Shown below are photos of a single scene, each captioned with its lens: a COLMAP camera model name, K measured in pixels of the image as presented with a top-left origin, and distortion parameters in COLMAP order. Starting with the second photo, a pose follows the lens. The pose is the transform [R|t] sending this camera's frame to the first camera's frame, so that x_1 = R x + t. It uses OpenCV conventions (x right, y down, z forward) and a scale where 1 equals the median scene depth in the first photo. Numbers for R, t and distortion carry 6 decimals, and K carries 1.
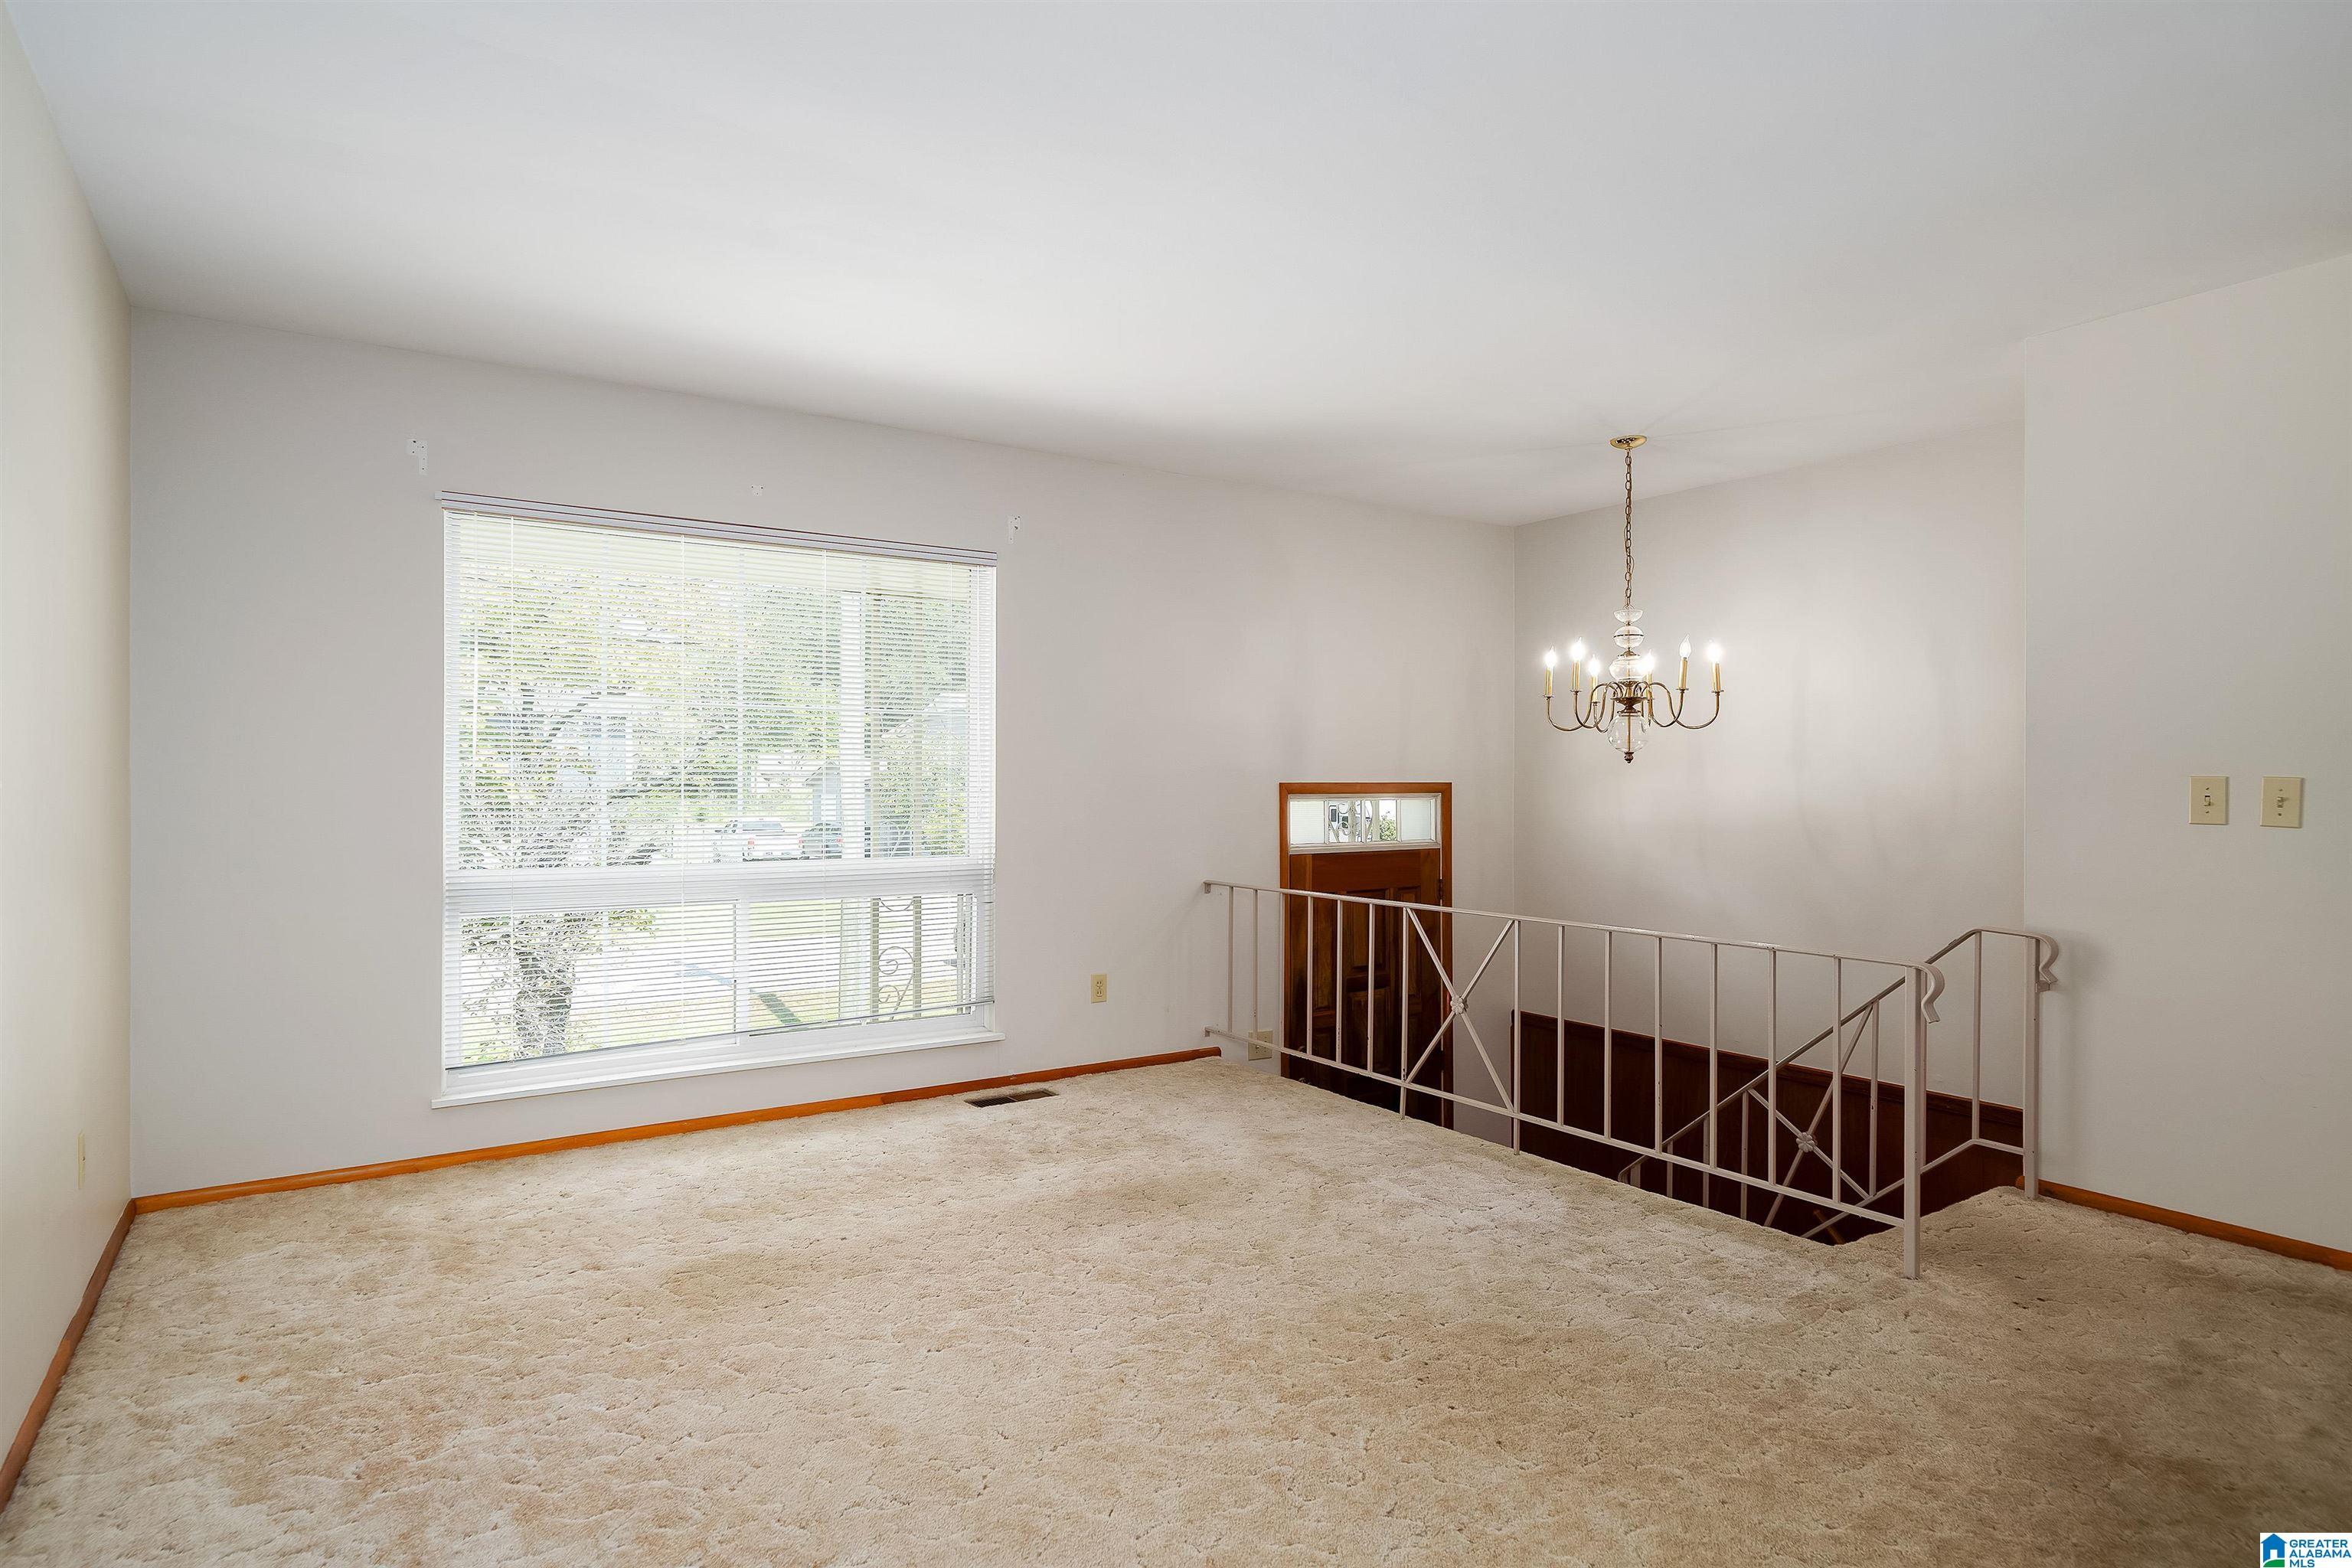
lens RADIAL K [[1287.1, 0, 1182.9], [0, 1287.1, 769.8], [0, 0, 1]] dist [-0.002597, -0.000385]
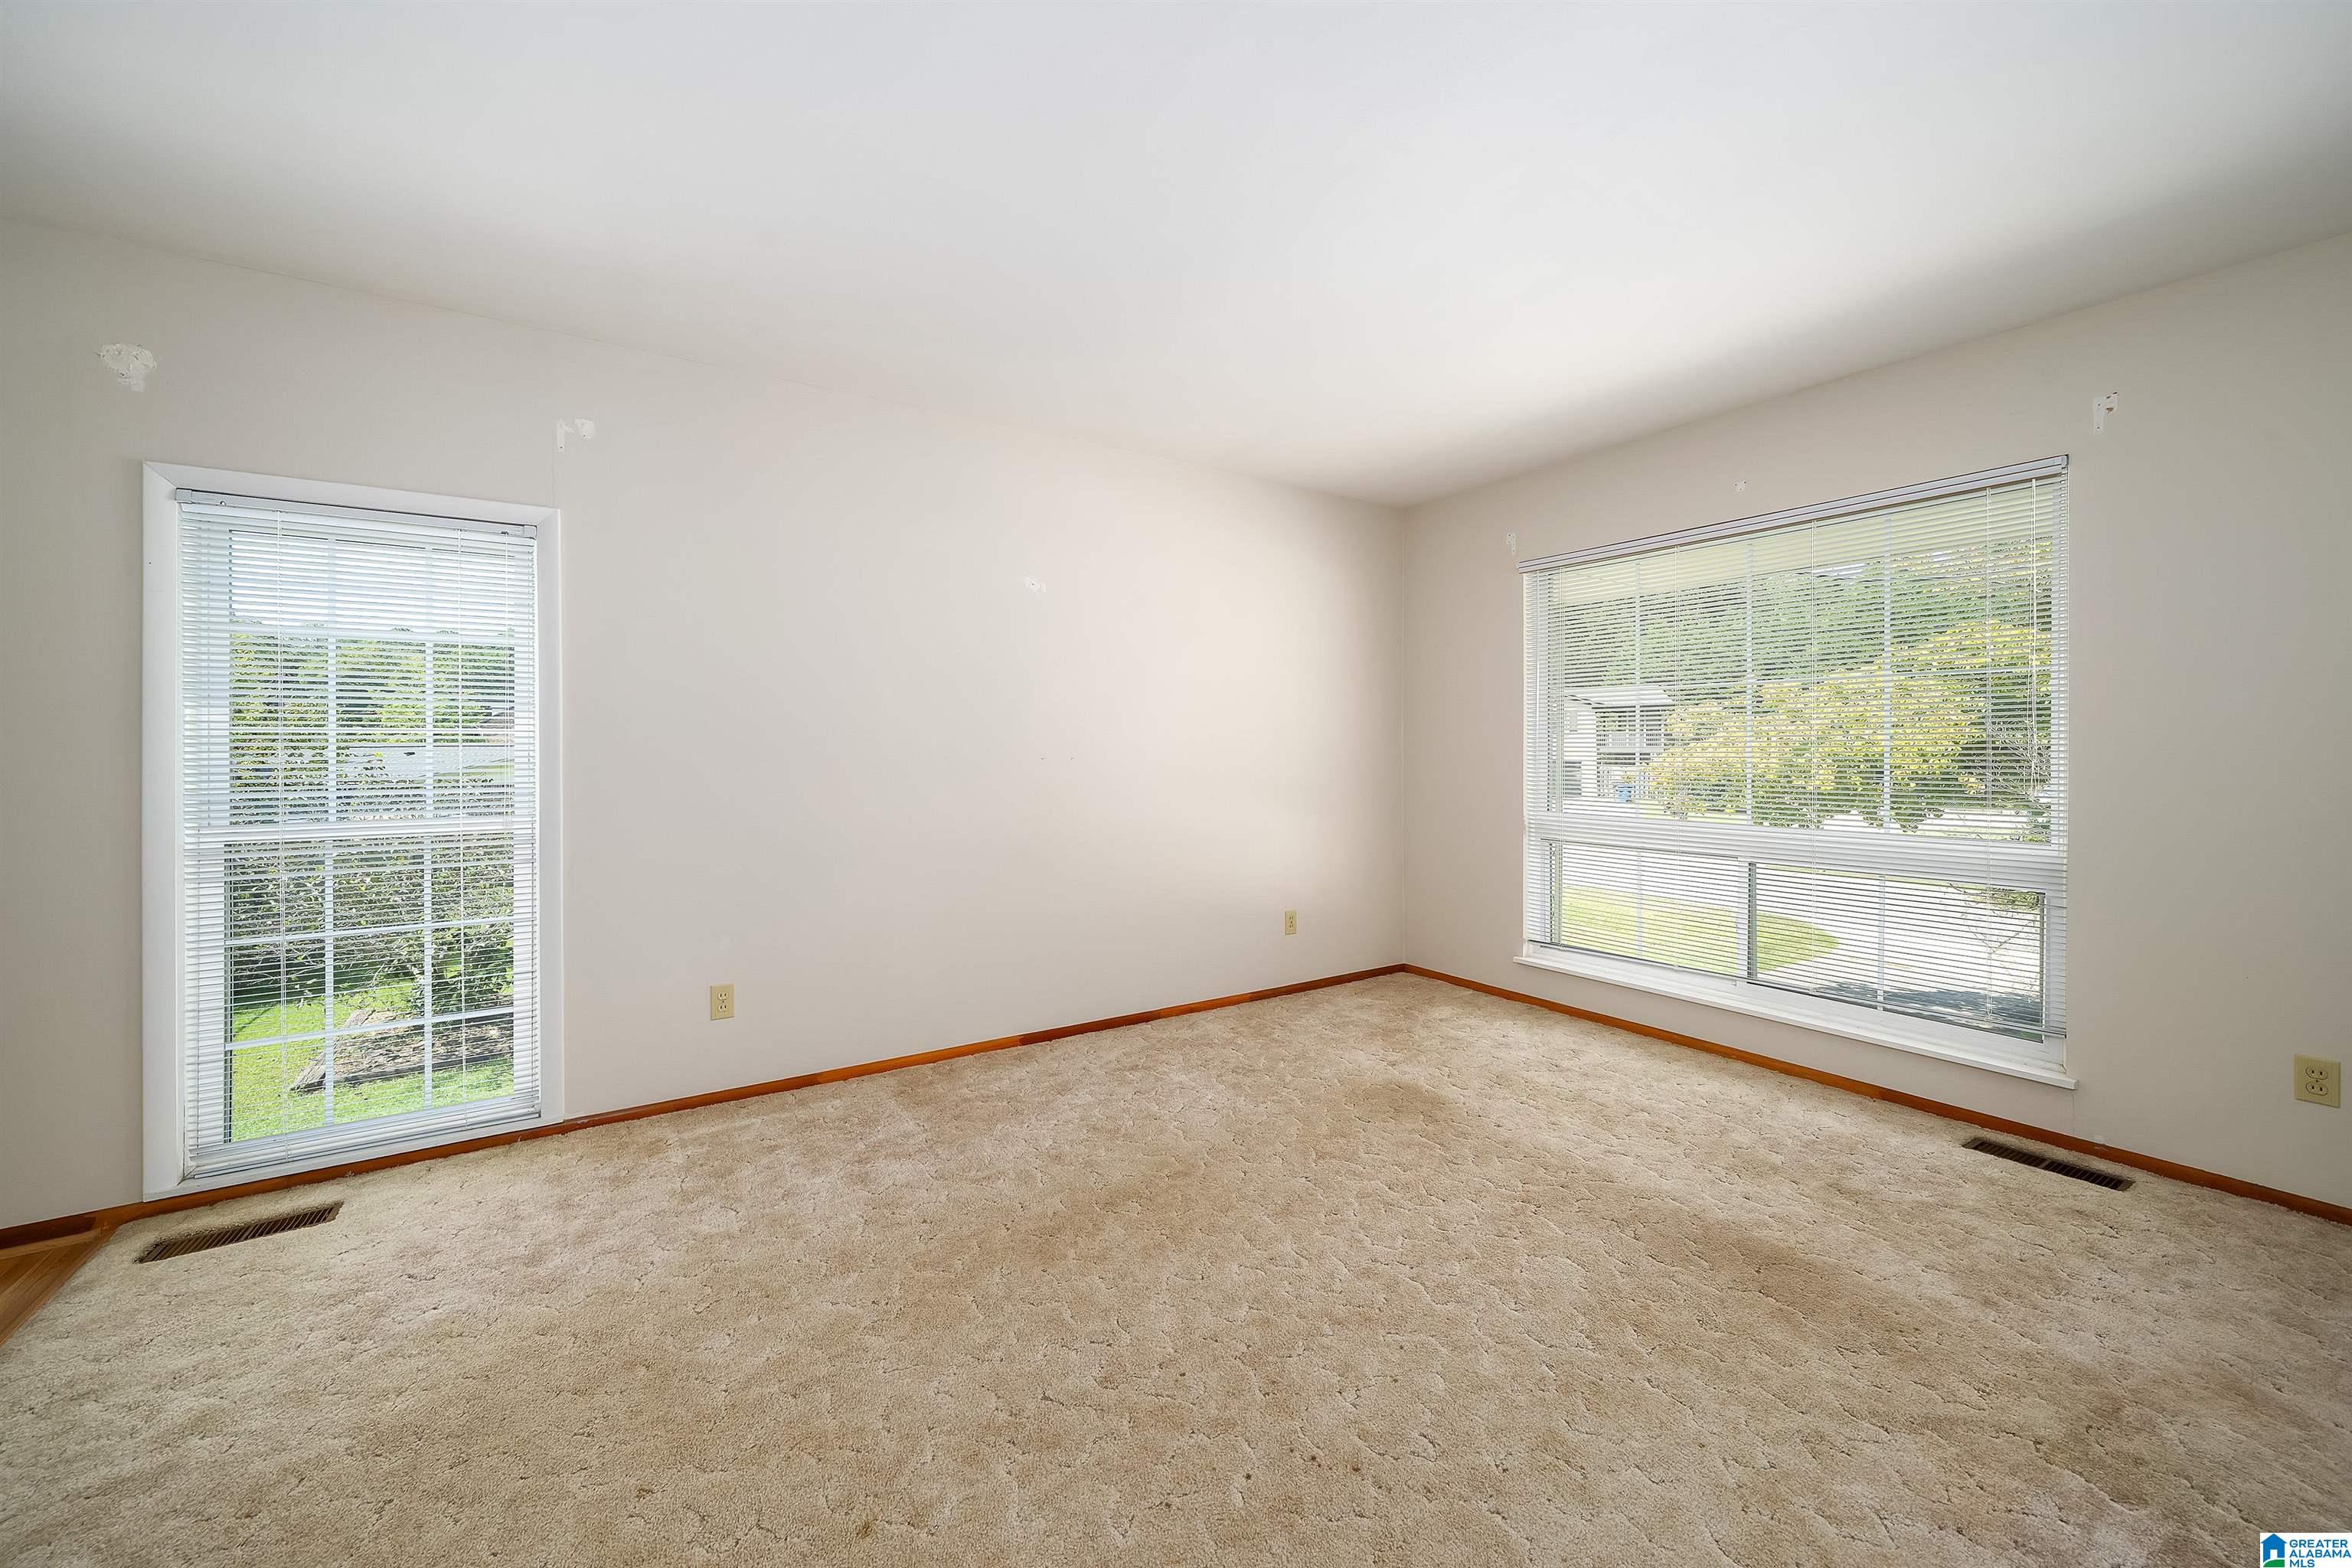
lens RADIAL K [[905.7, 0, 1185.6], [0, 905.7, 746.5], [0, 0, 1]] dist [-0.000240, -0.000044]
pose [[-0.007874, -0.007956, -0.999937, 0.544516], [0.007692, 0.999938, -0.008017, 0.009644], [0.999939, -0.007755, -0.007812, 0.649643]]
